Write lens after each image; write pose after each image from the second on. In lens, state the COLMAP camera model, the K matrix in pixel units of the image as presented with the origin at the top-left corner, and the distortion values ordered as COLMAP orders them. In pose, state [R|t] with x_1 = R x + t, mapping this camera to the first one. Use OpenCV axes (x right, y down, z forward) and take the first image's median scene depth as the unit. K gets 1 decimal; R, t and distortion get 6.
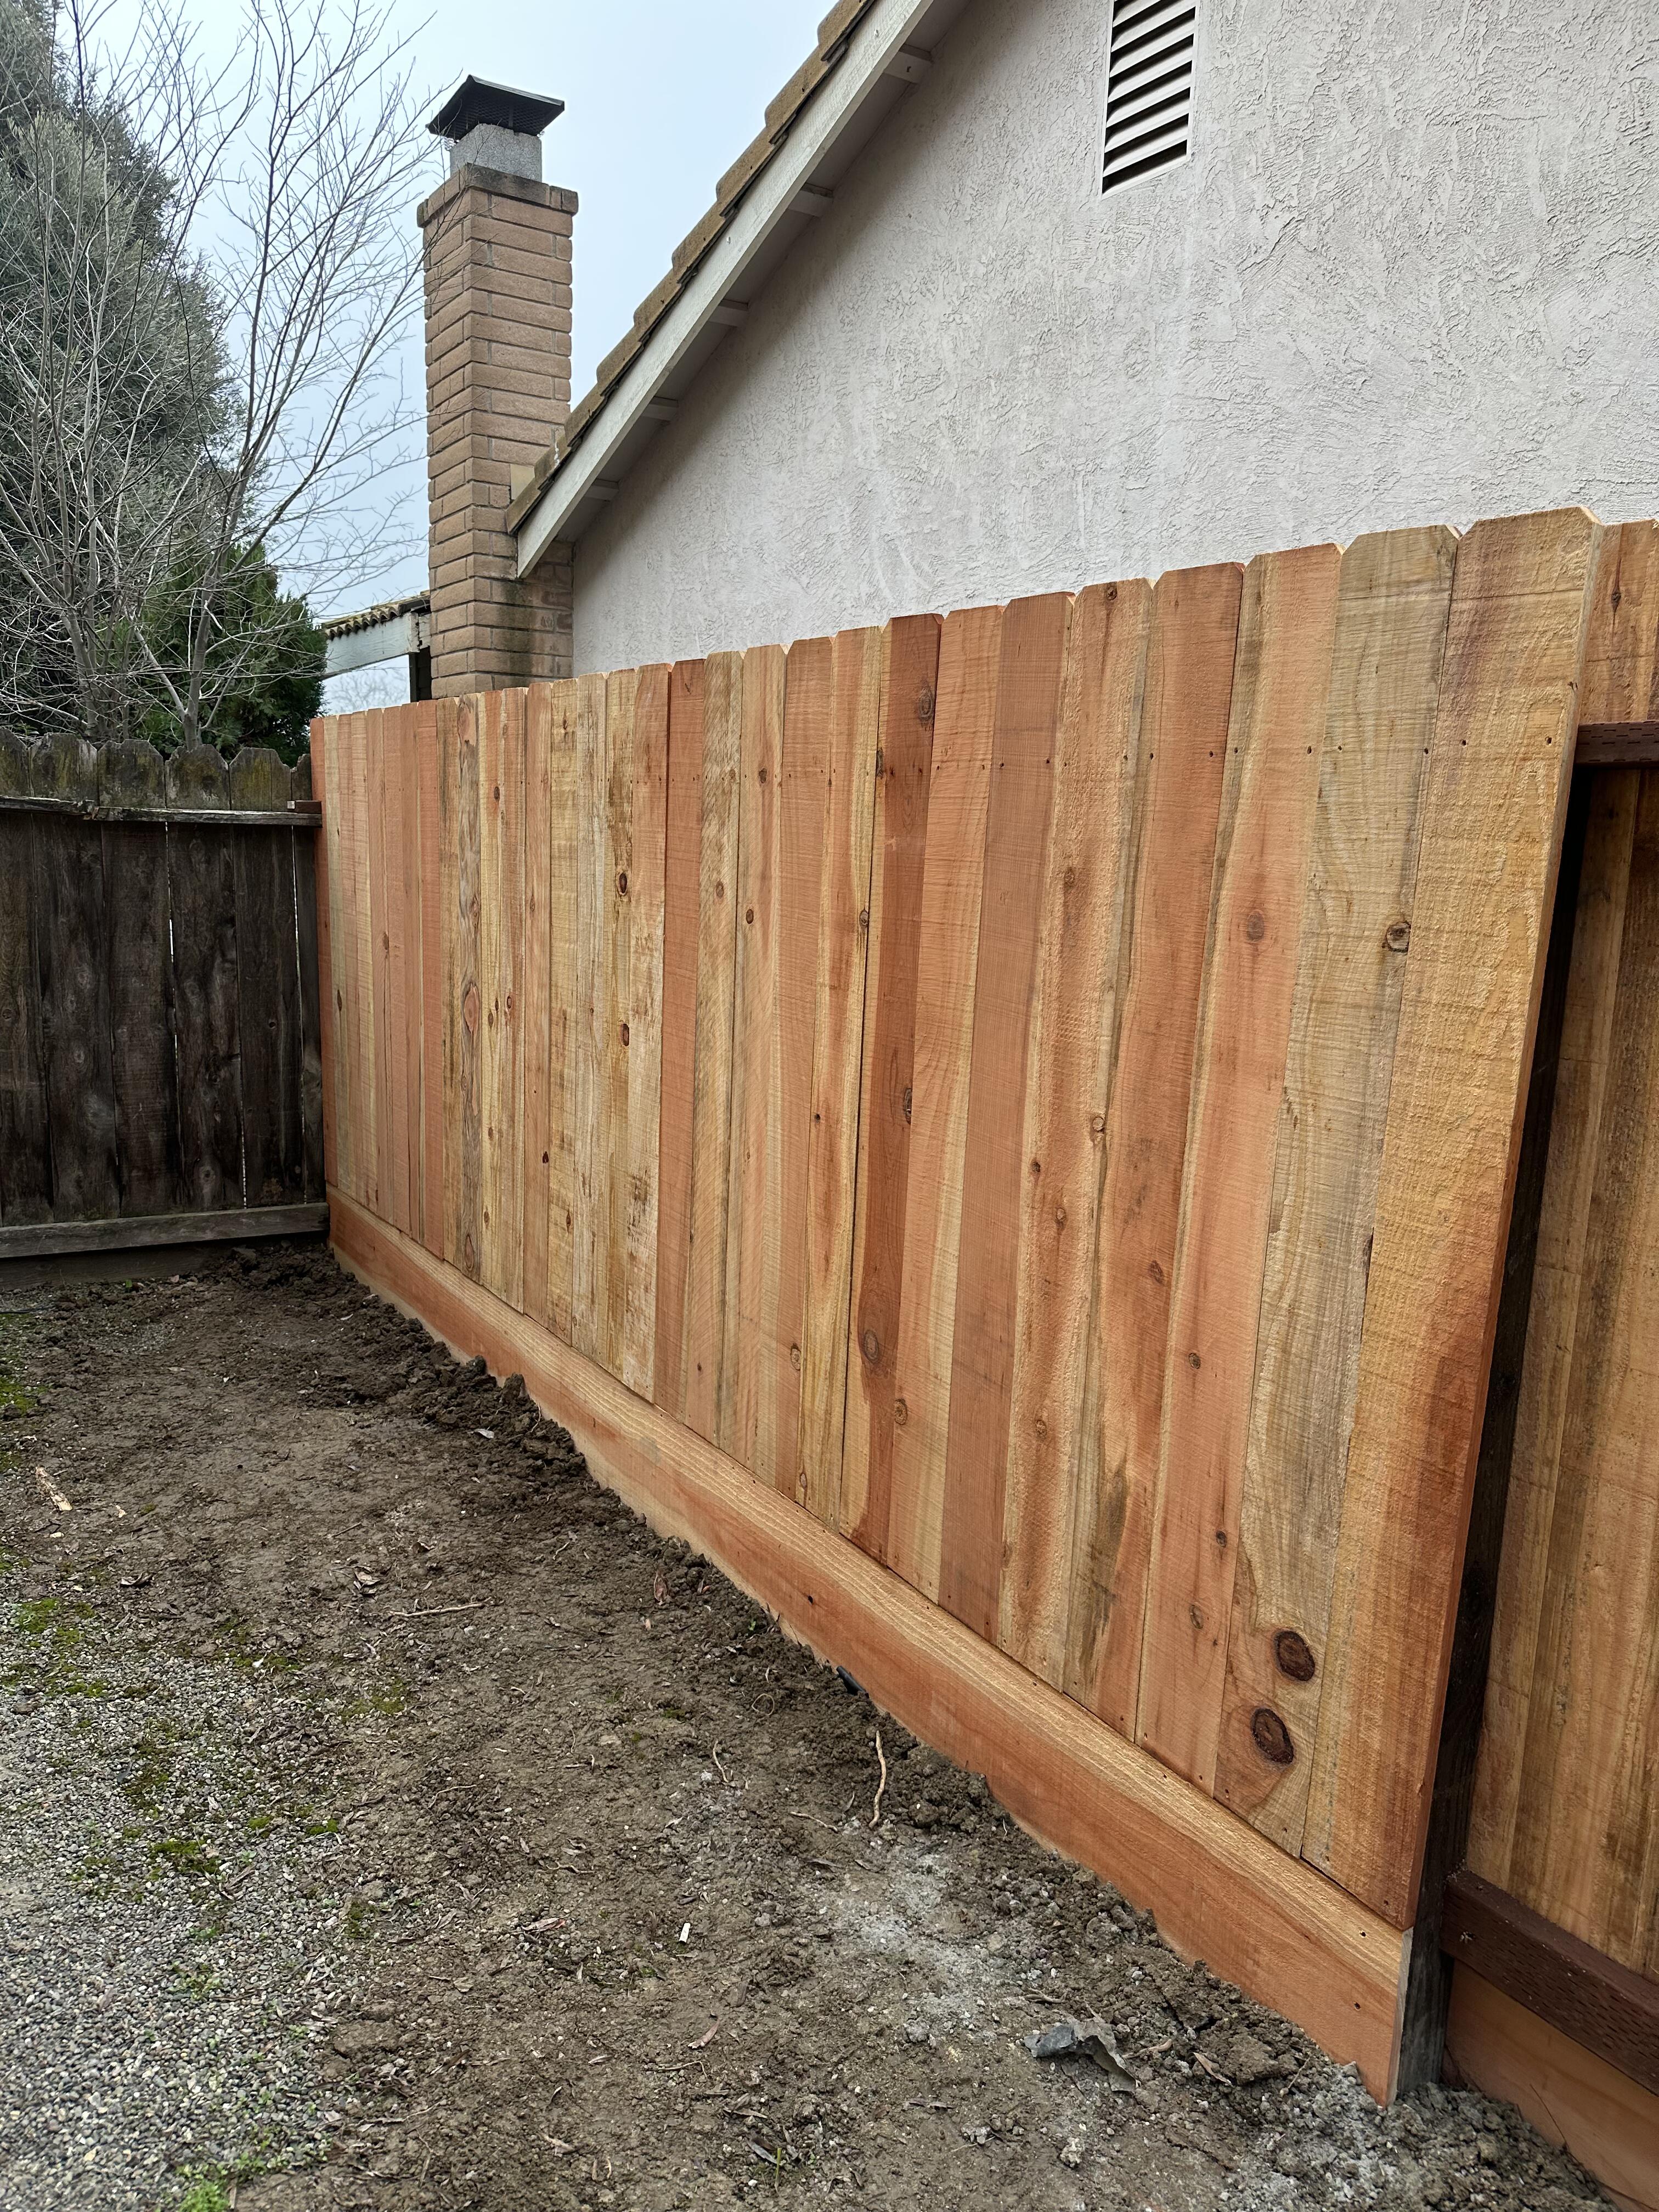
lens RADIAL K [[1575.0, 0, 829.5], [0, 1575.0, 1106.0], [0, 0, 1]] dist [0.105996, -0.156298]
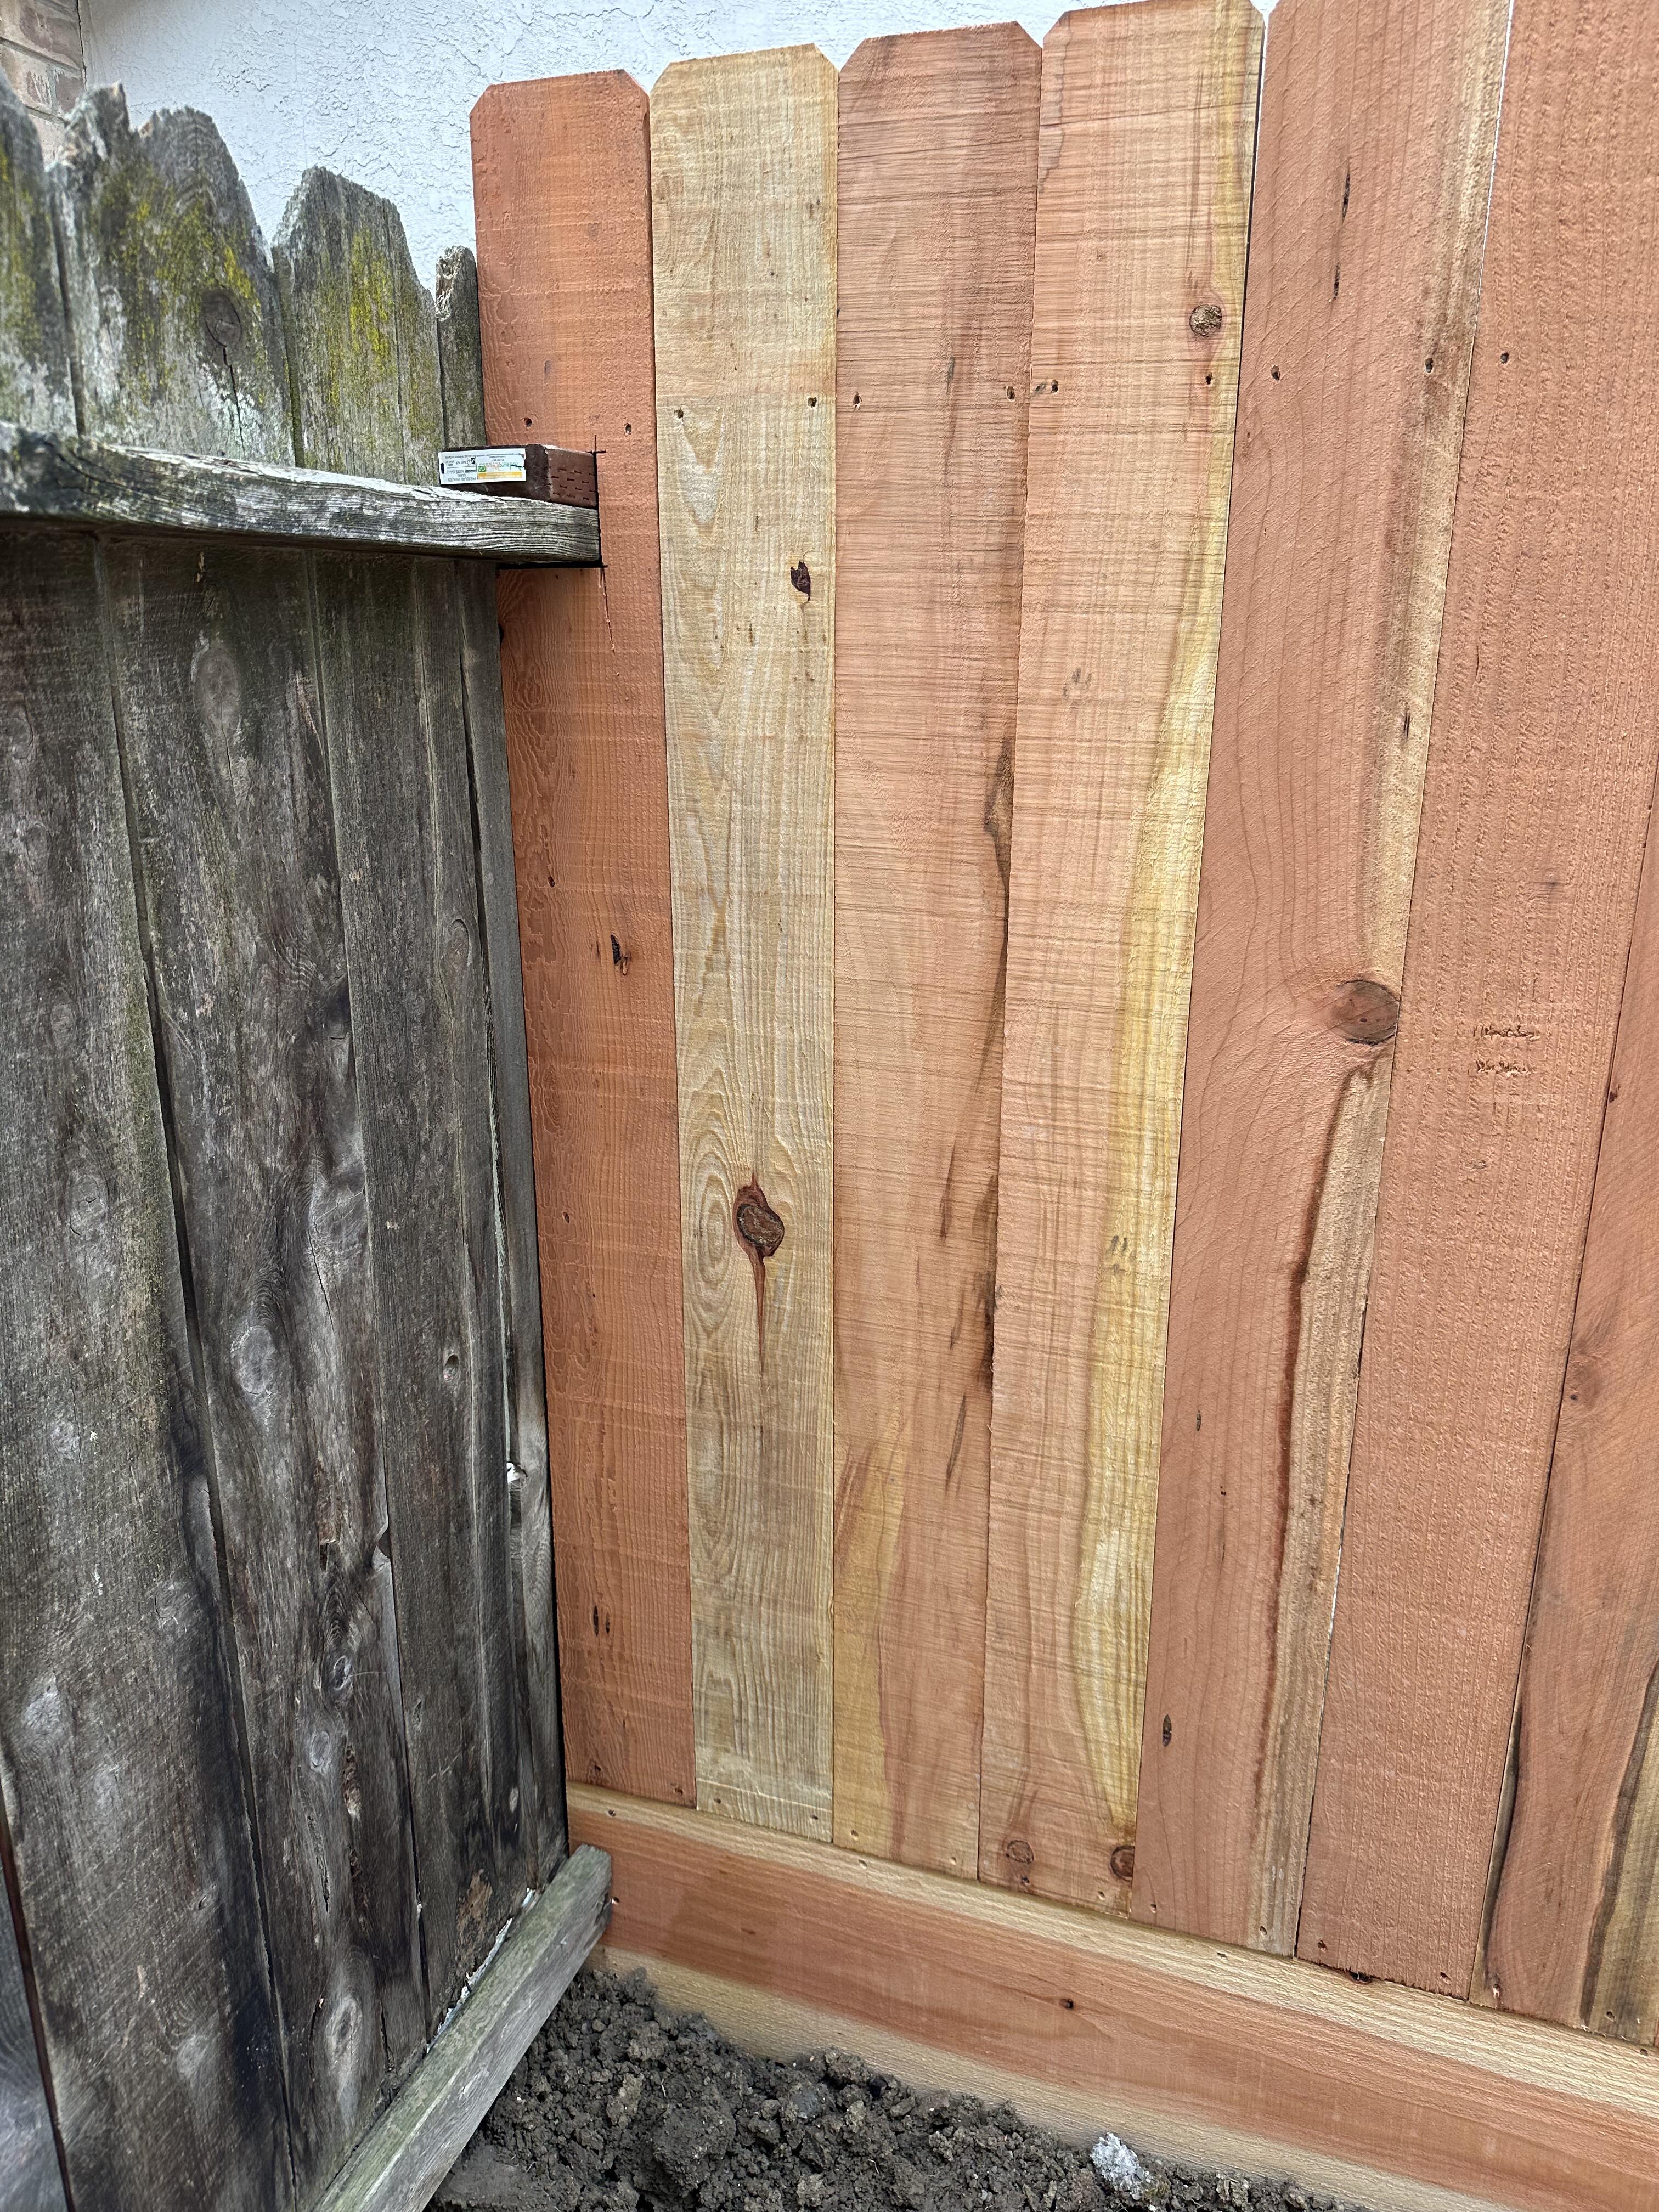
lens RADIAL K [[1575.0, 0, 829.5], [0, 1575.0, 1106.0], [0, 0, 1]] dist [0.105996, -0.156298]
pose [[0.791175, -0.211130, 0.573992, -0.446953], [0.129632, 0.975091, 0.179983, -0.132300], [-0.597694, -0.067990, 0.798837, 0.773497]]
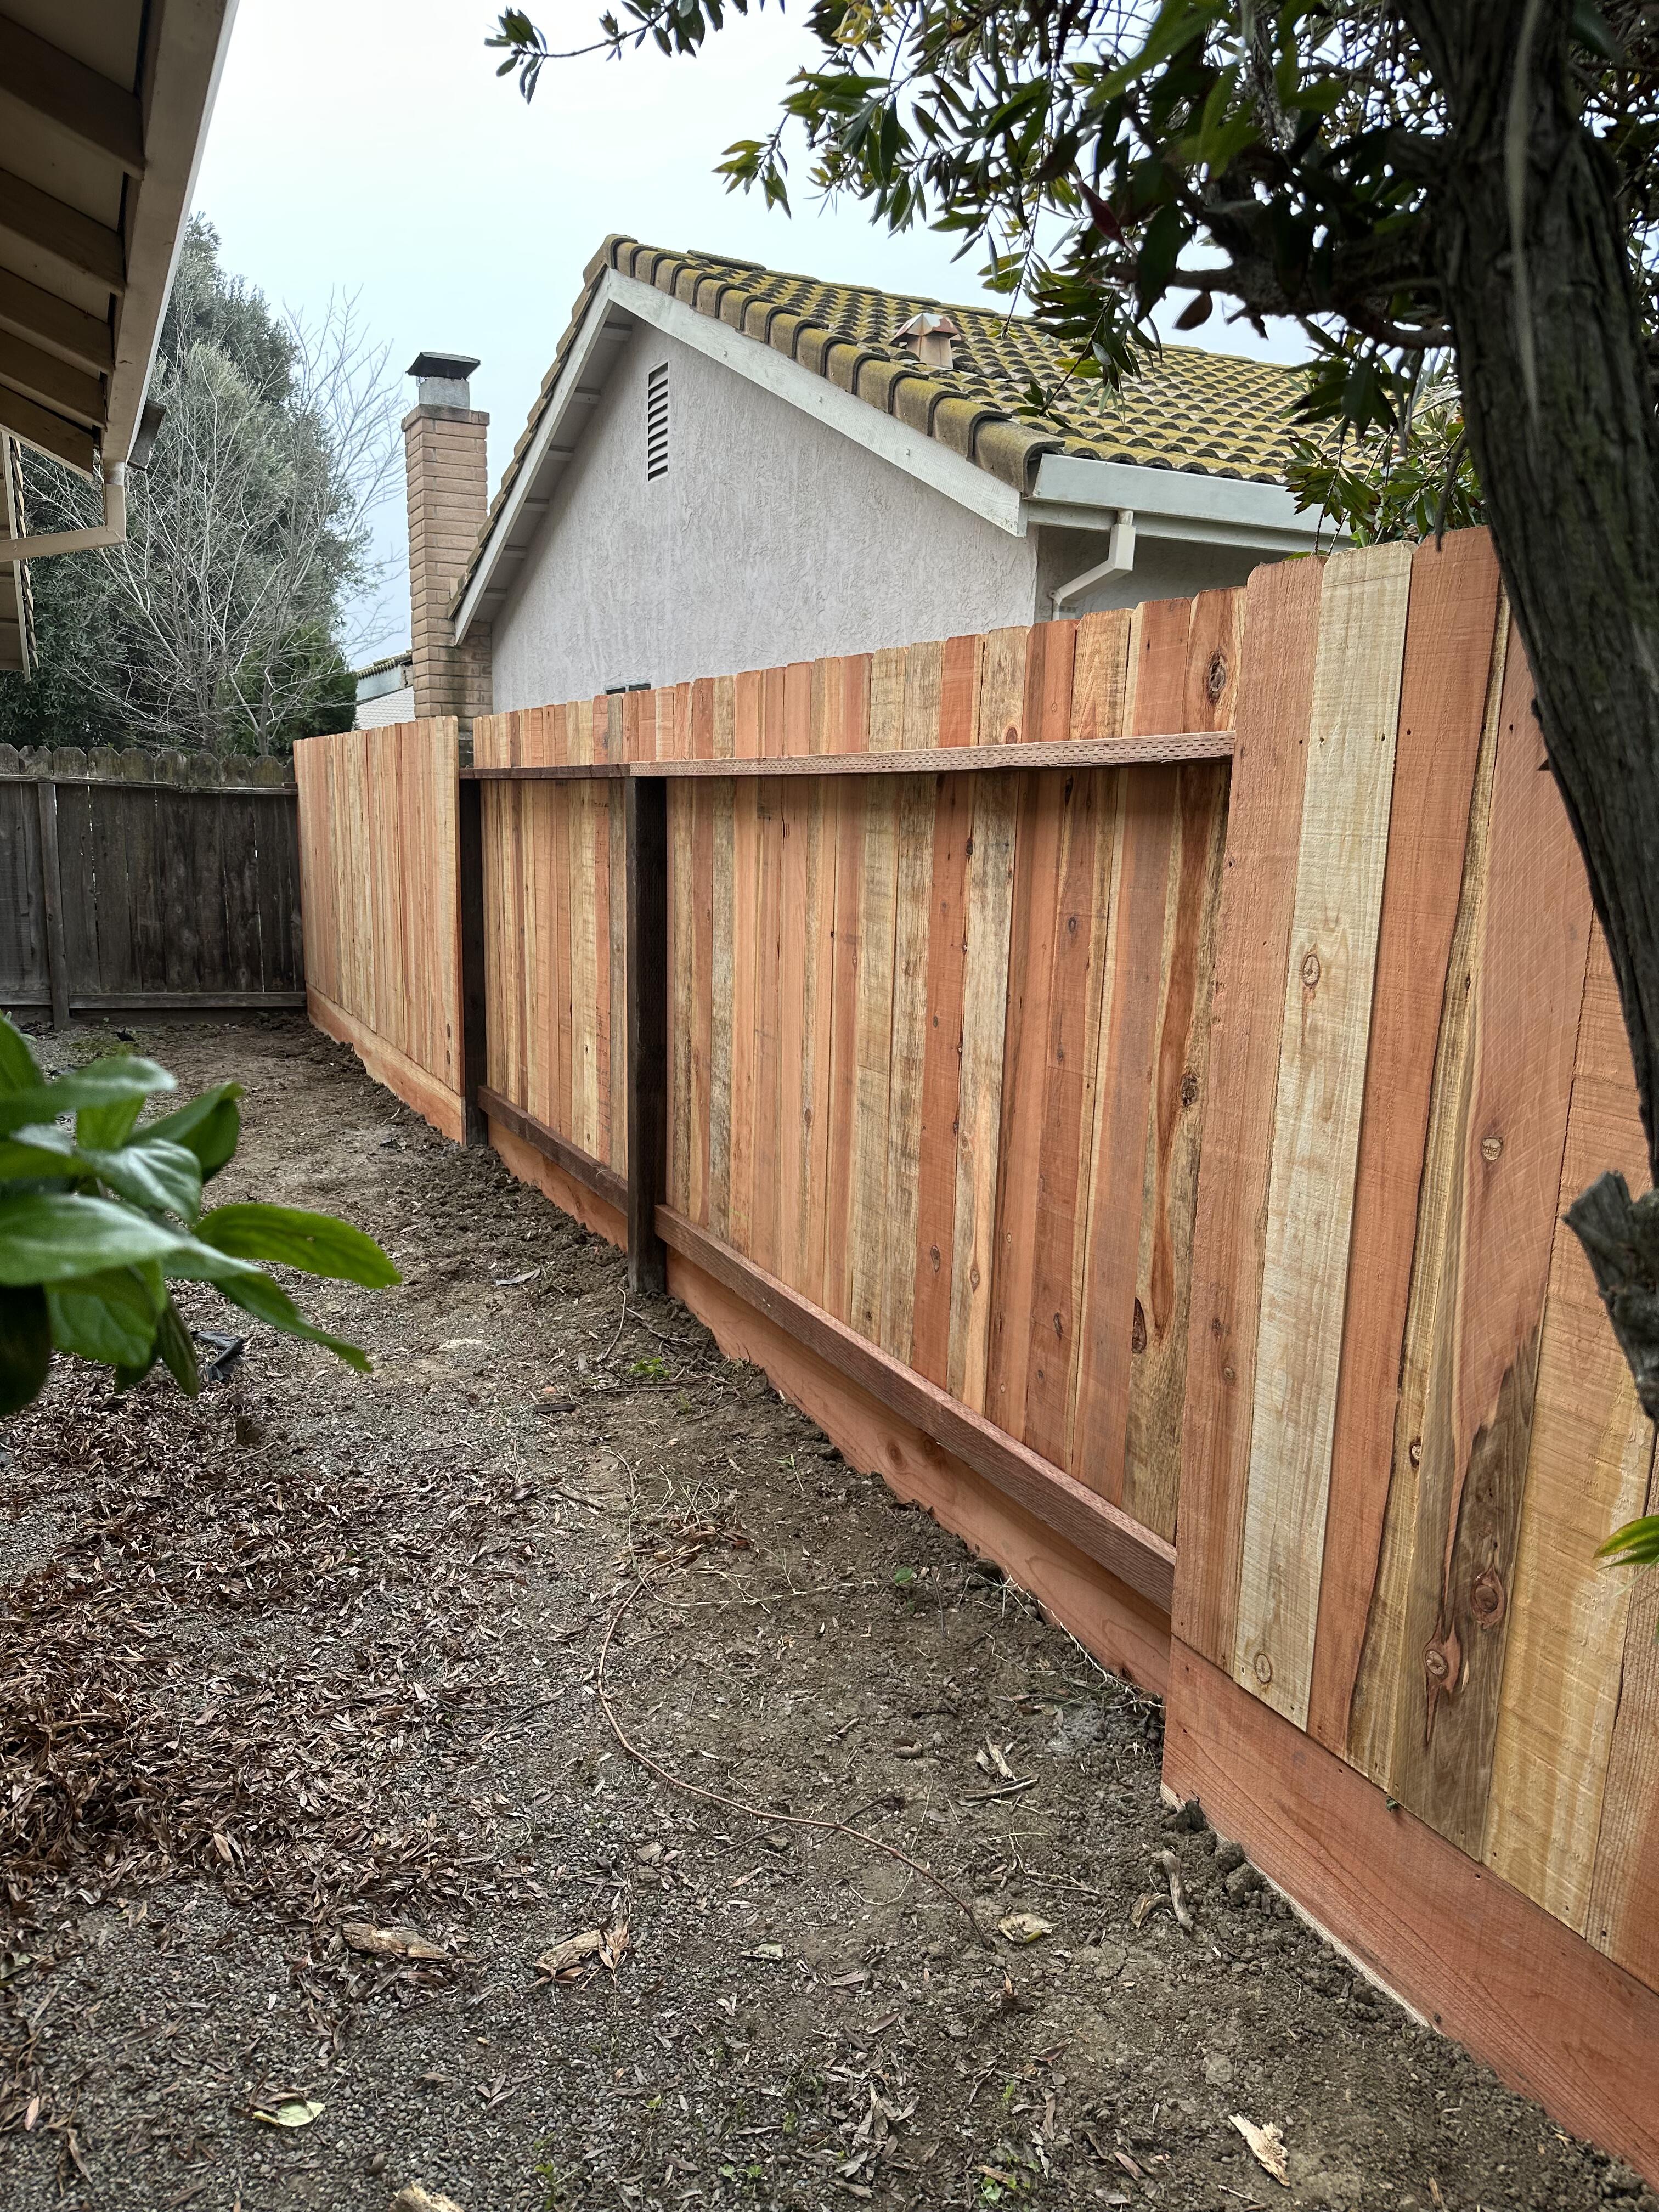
lens RADIAL K [[1575.0, 0, 829.5], [0, 1575.0, 1106.0], [0, 0, 1]] dist [0.105996, -0.156298]
pose [[0.992760, 0.017528, -0.118828, 0.572480], [-0.015188, 0.999673, 0.020567, 0.157210], [0.119149, -0.018613, 0.992702, -0.882516]]
